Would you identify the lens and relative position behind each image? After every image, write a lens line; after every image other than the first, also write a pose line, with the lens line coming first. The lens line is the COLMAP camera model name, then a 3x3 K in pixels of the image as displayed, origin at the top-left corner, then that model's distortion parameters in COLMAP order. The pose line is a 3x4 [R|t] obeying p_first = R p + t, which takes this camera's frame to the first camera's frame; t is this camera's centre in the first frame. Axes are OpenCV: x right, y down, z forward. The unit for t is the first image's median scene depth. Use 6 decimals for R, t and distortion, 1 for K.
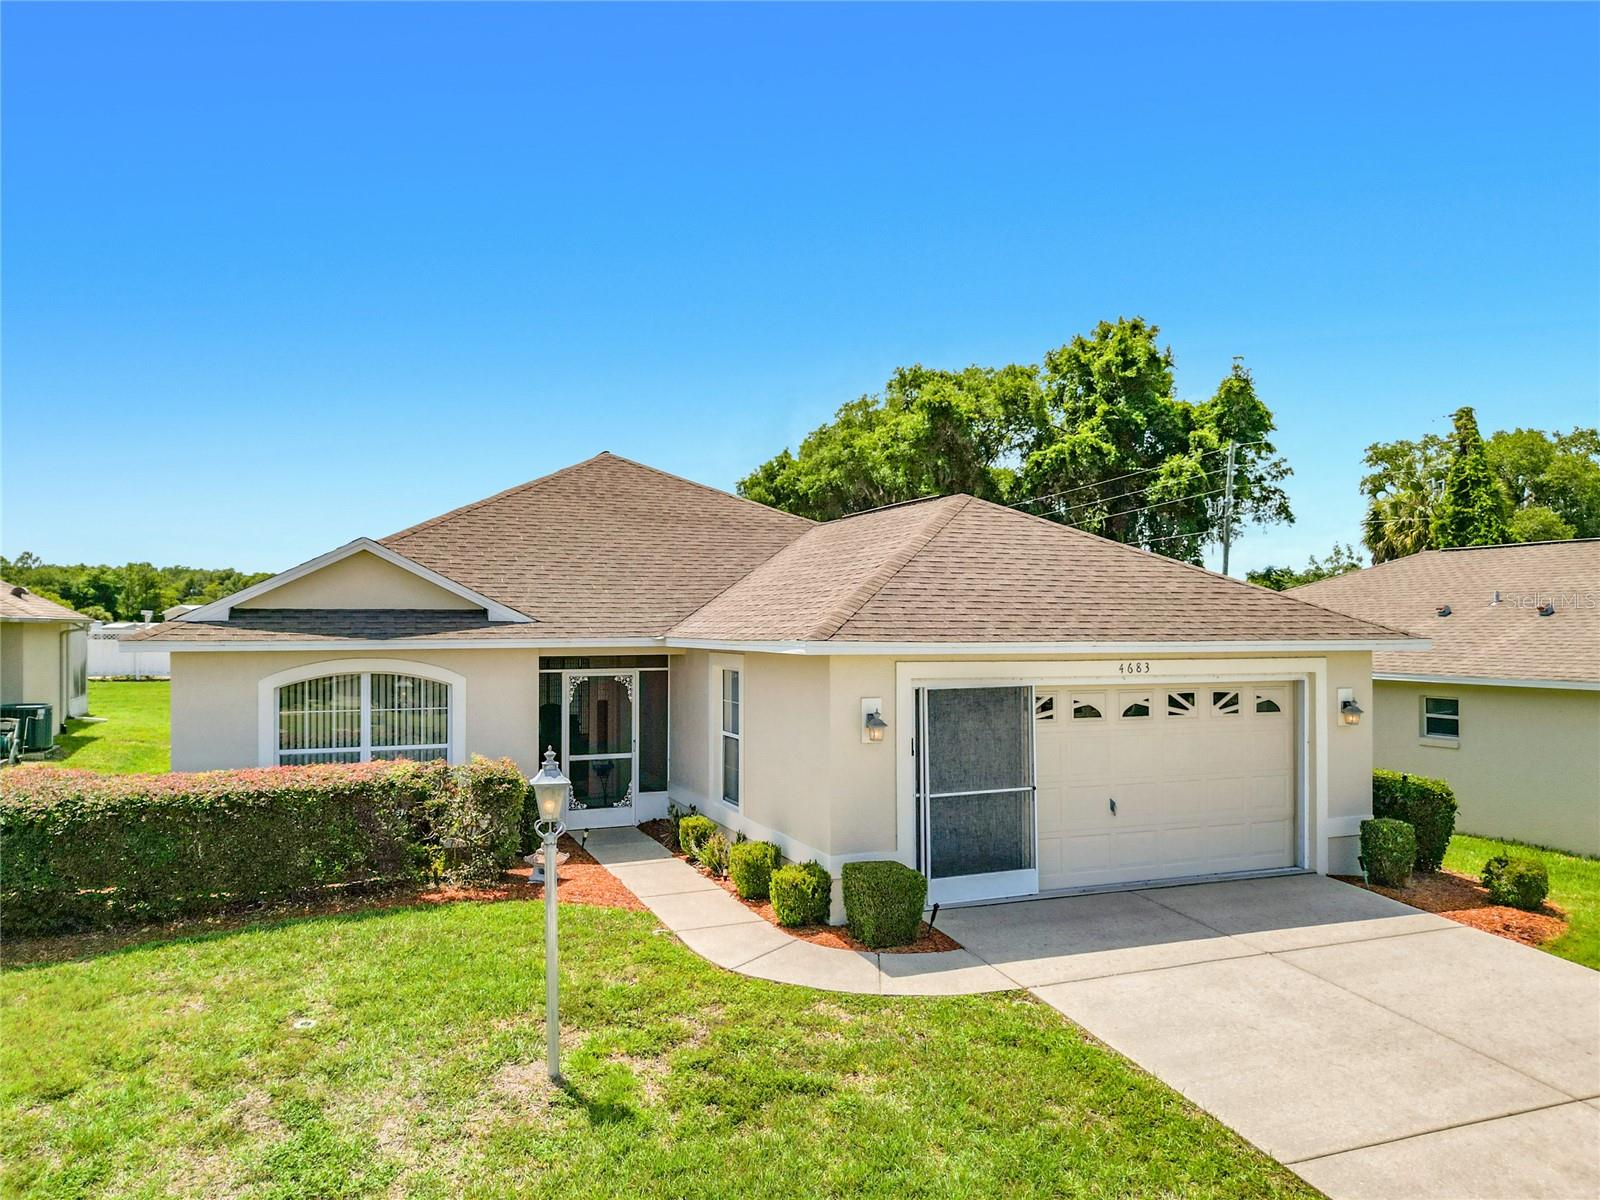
lens RADIAL K [[1162.0, 0, 817.1], [0, 1162.0, 607.2], [0, 0, 1]] dist [0.053199, -0.050822]
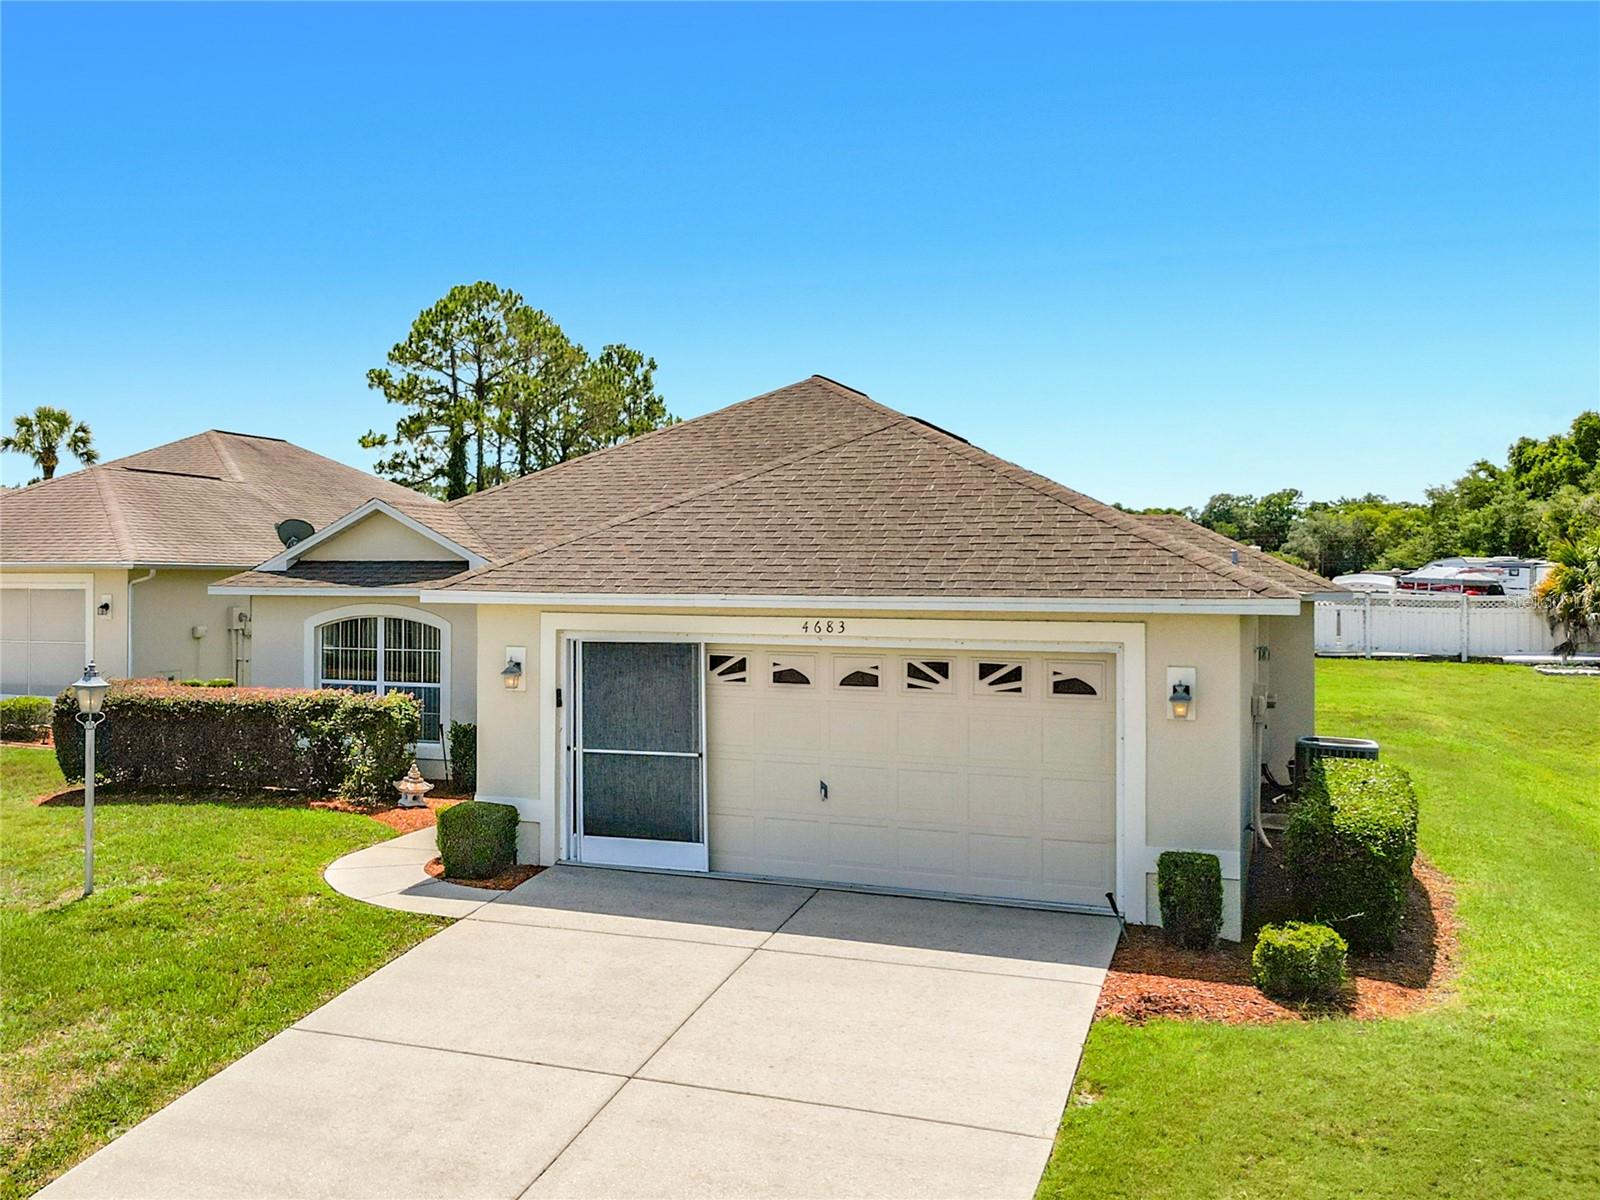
lens RADIAL K [[1649.7, 0, 507.9], [0, 1649.7, 565.0], [0, 0, 1]] dist [0.036366, -0.021727]
pose [[0.667357, -0.001572, -0.744736, 1.020499], [0.006652, 0.999970, 0.003850, 0.000954], [0.744708, -0.007524, 0.667348, 0.030077]]
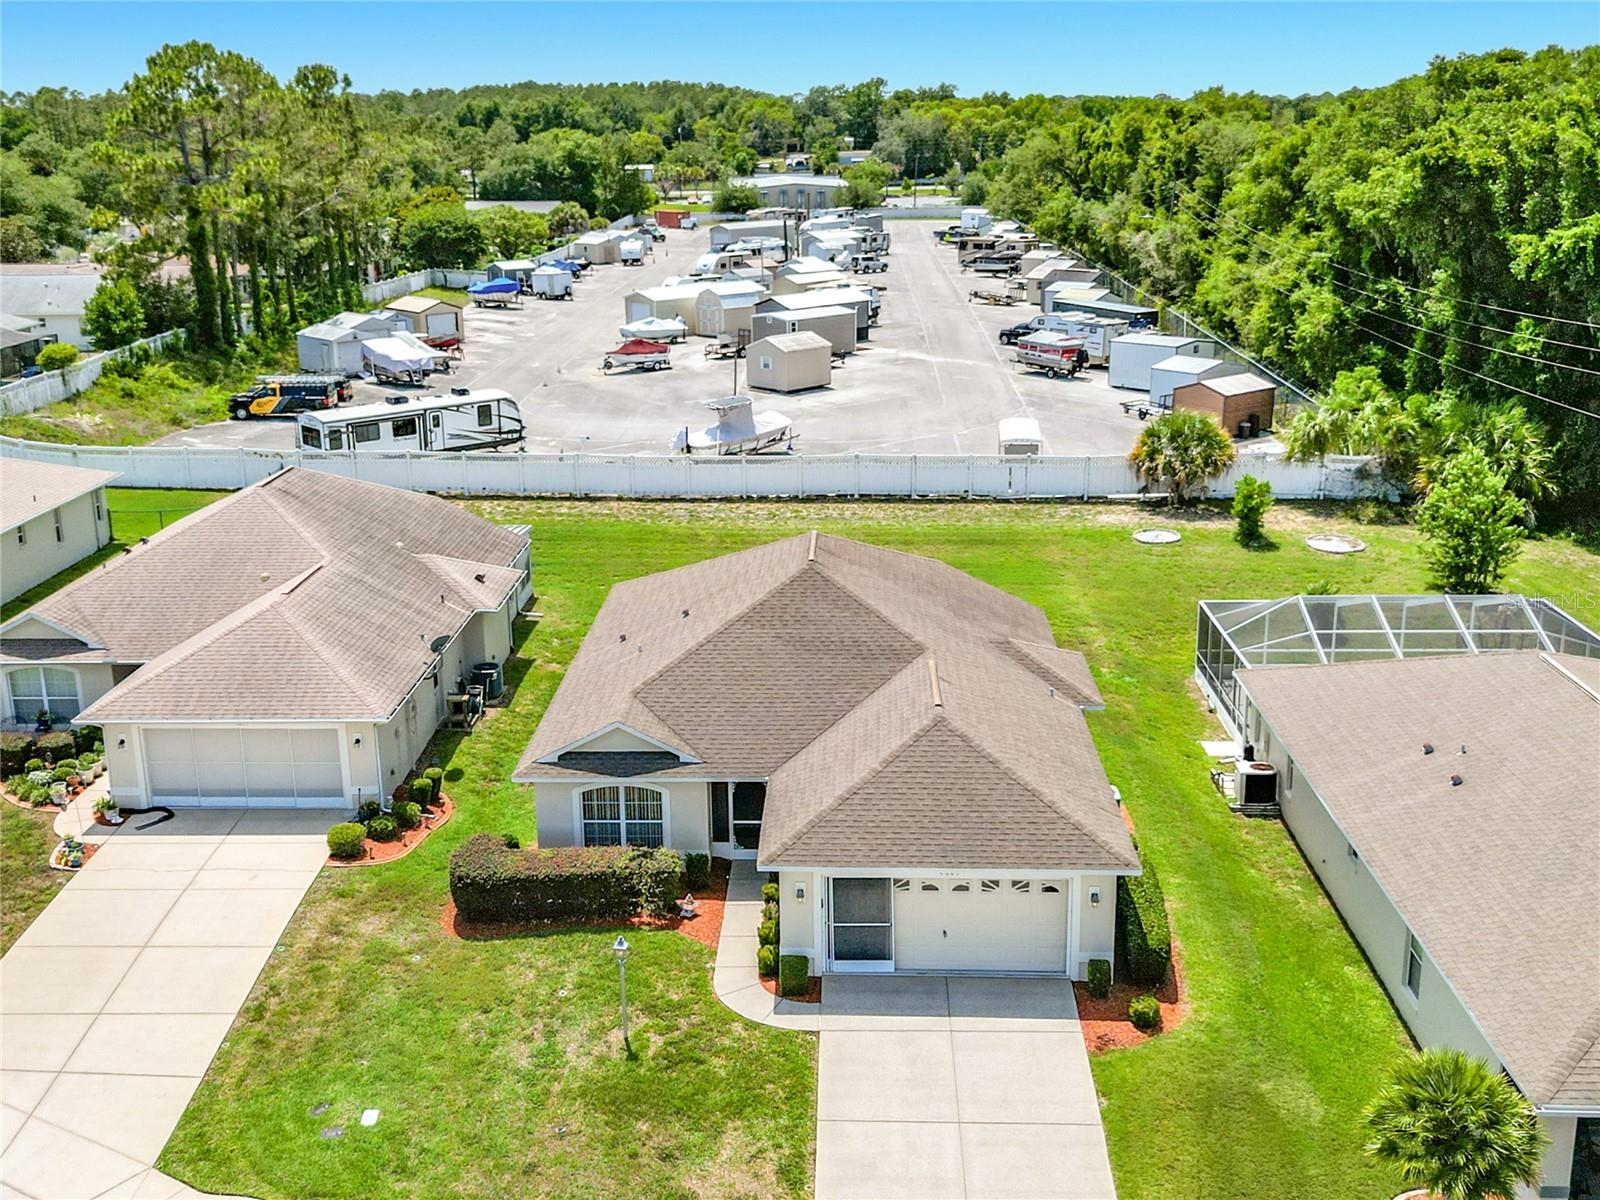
lens RADIAL K [[1717.0, 0, 800.0], [0, 1717.0, 600.0], [0, 0, 1]] dist [0.127225, -0.310480]
pose [[0.908294, 0.105488, -0.404813, 1.165831], [0.015062, 0.958810, 0.283648, -1.206734], [0.418060, -0.263733, 0.869293, -1.481641]]
